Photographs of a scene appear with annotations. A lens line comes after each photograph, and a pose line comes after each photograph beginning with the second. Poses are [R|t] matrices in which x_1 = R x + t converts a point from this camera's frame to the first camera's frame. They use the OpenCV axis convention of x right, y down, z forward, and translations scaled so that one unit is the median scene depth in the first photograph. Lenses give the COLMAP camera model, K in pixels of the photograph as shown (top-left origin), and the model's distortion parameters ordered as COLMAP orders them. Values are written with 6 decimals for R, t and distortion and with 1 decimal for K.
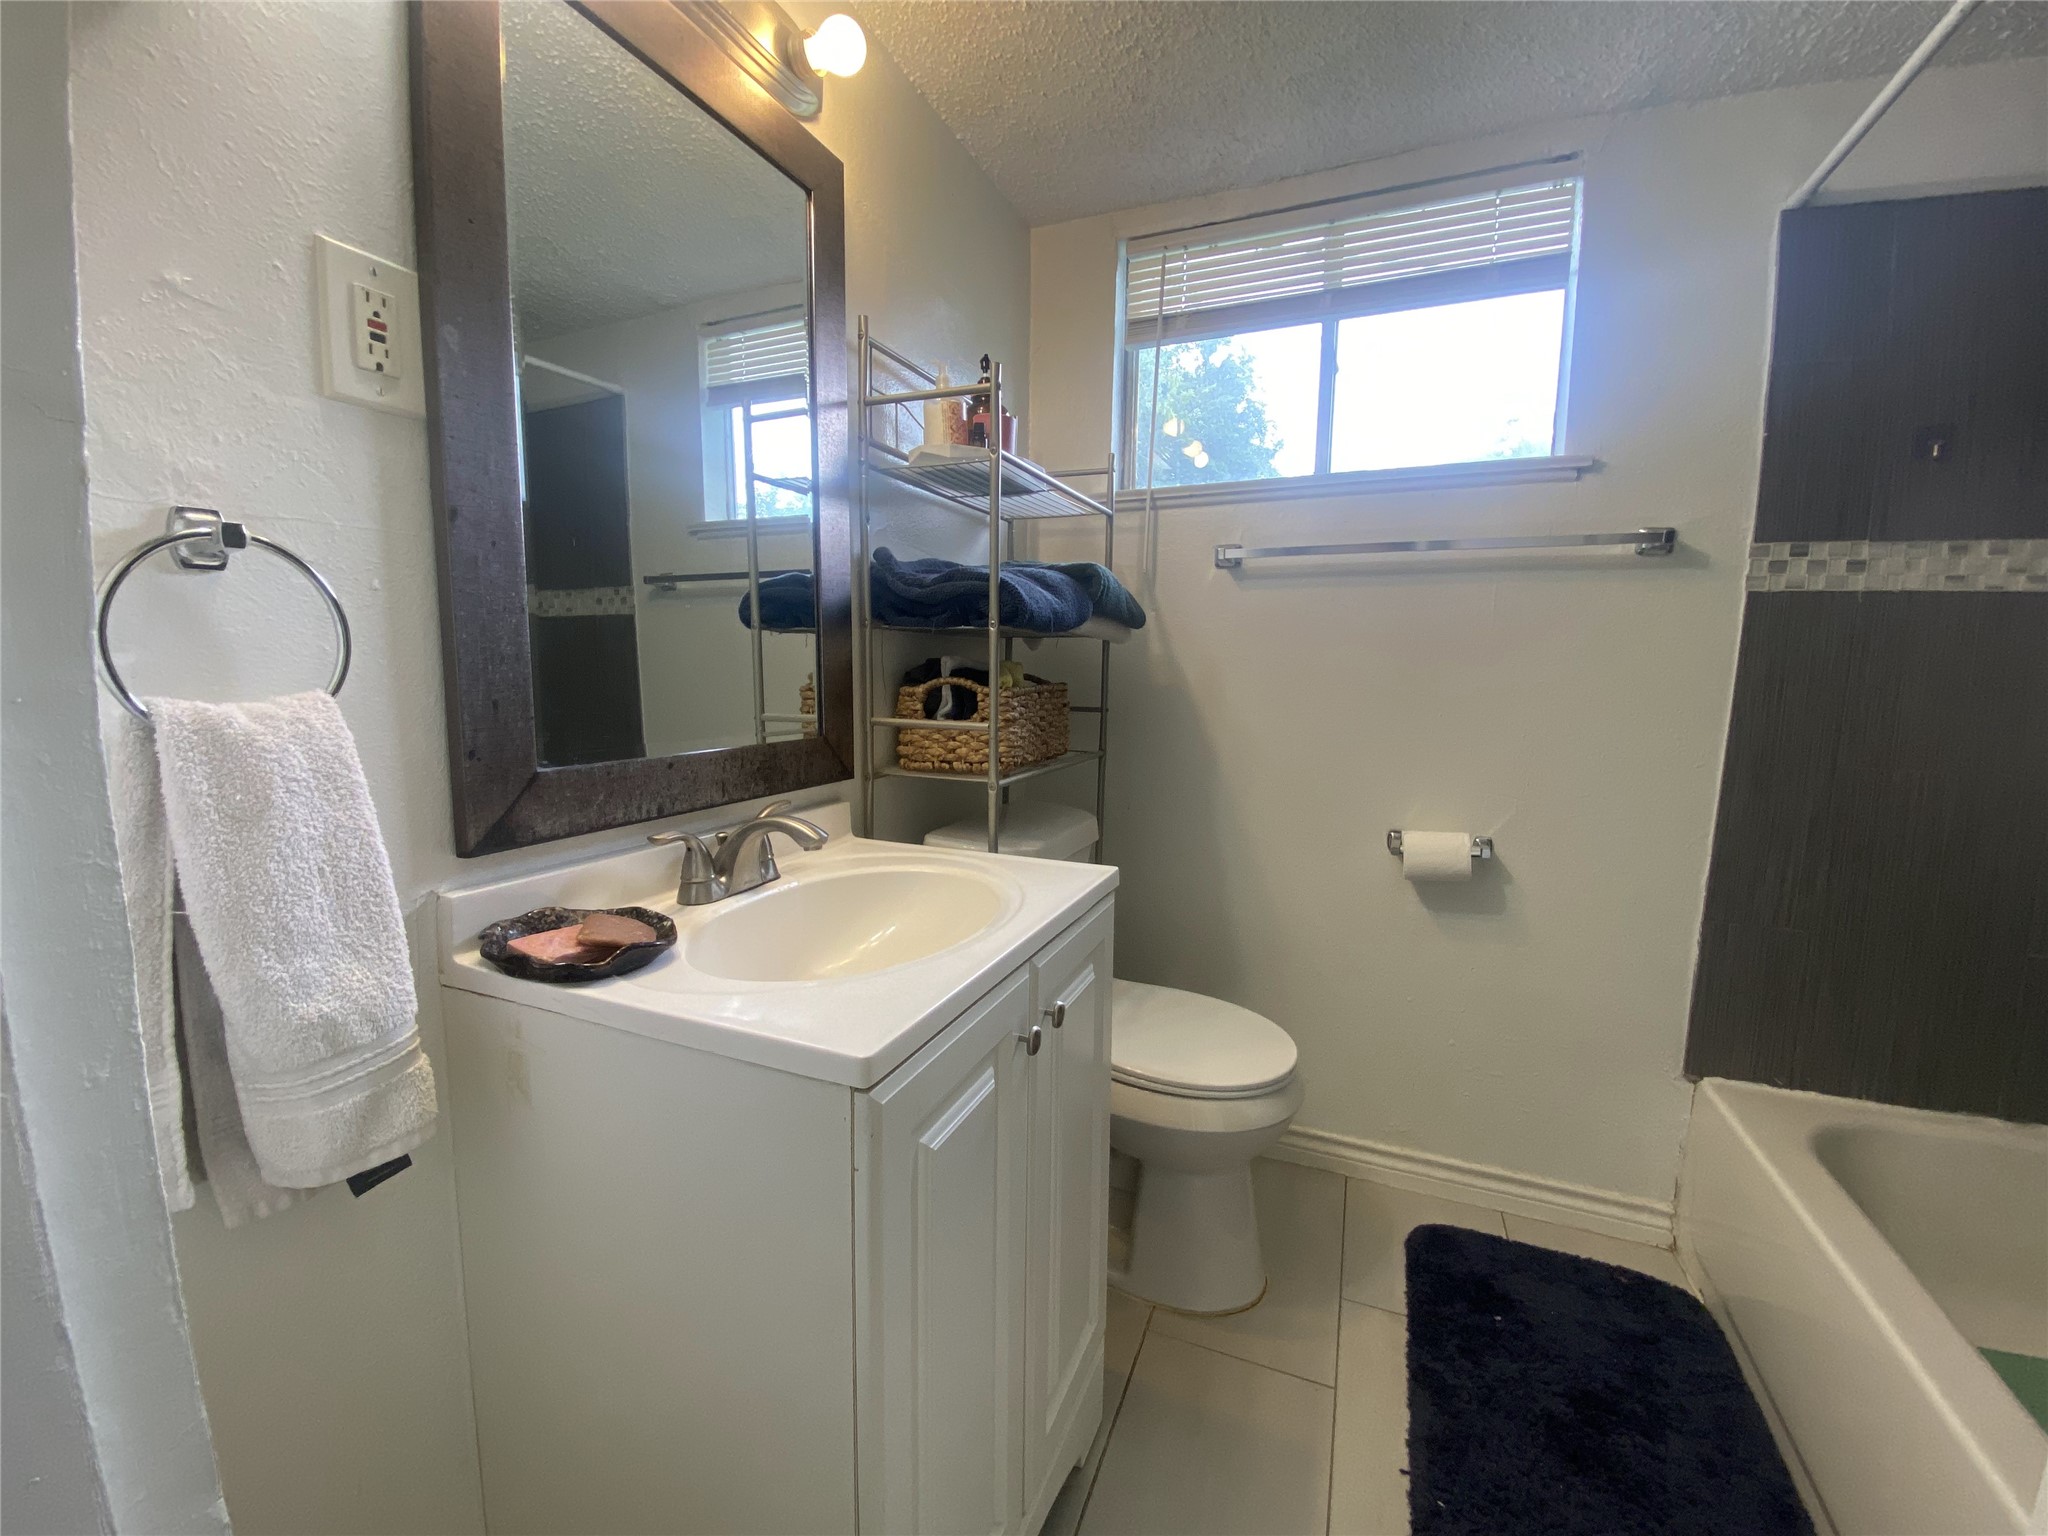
lens RADIAL K [[822.5, 0, 1024.0], [0, 822.5, 768.0], [0, 0, 1]] dist [0.035311, -0.028656]
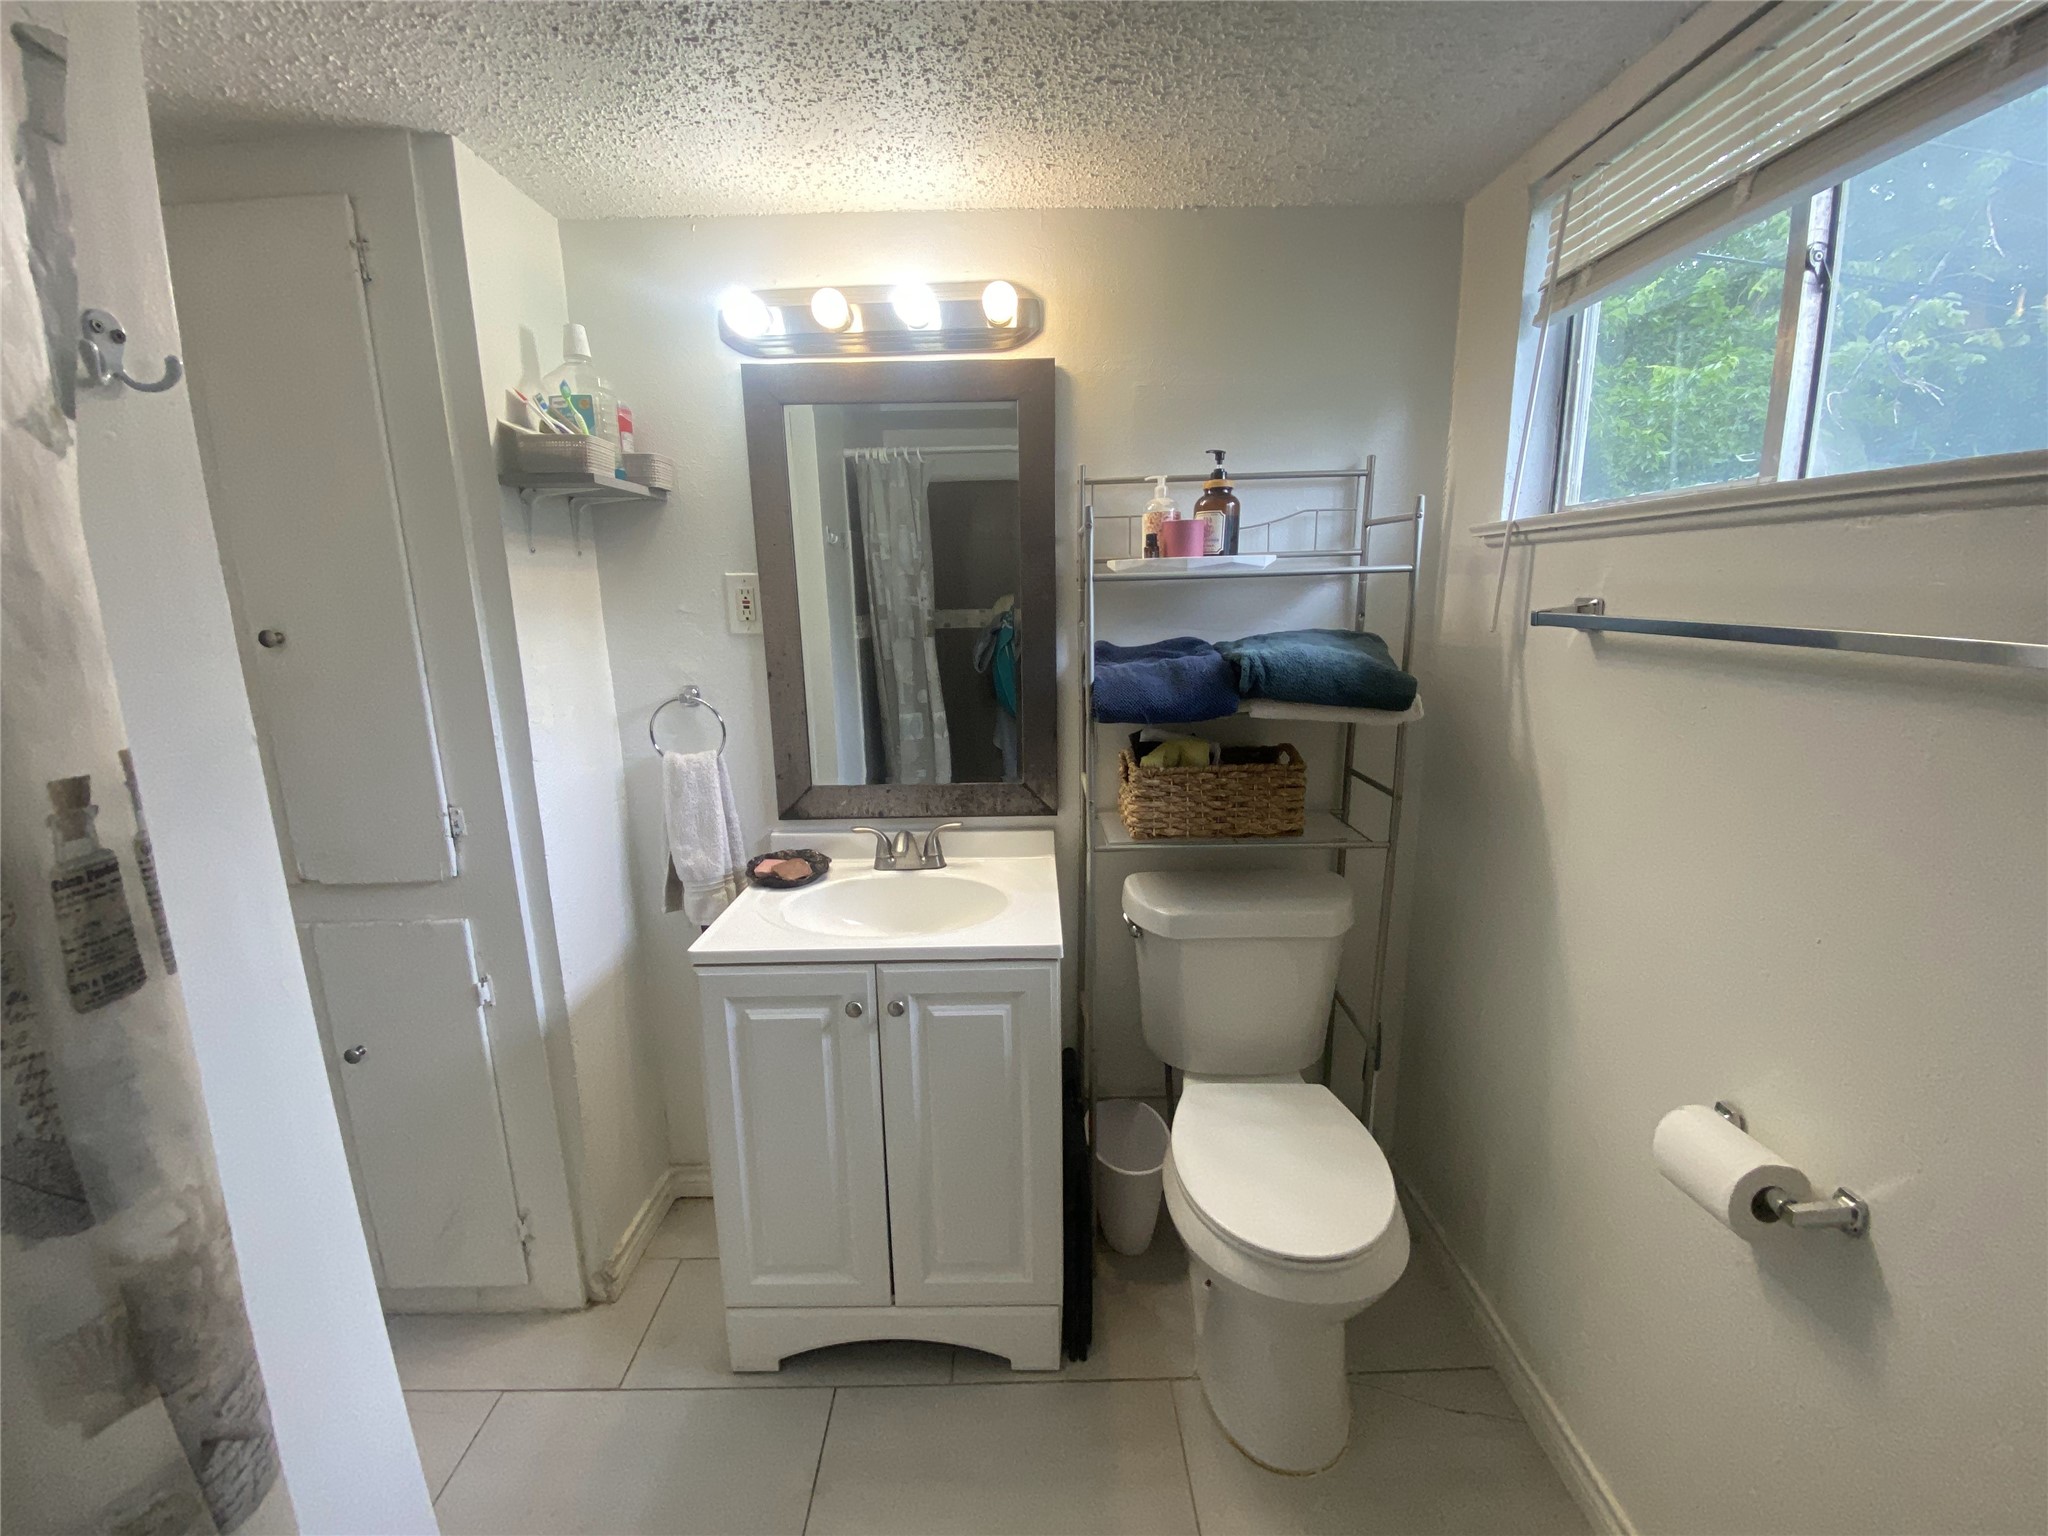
lens RADIAL K [[822.5, 0, 1024.0], [0, 822.5, 768.0], [0, 0, 1]] dist [0.035311, -0.028656]
pose [[0.402575, 0.173198, -0.898852, 1.547289], [-0.095260, 0.984532, 0.147043, -0.411295], [0.910417, 0.026428, 0.412847, 0.633445]]
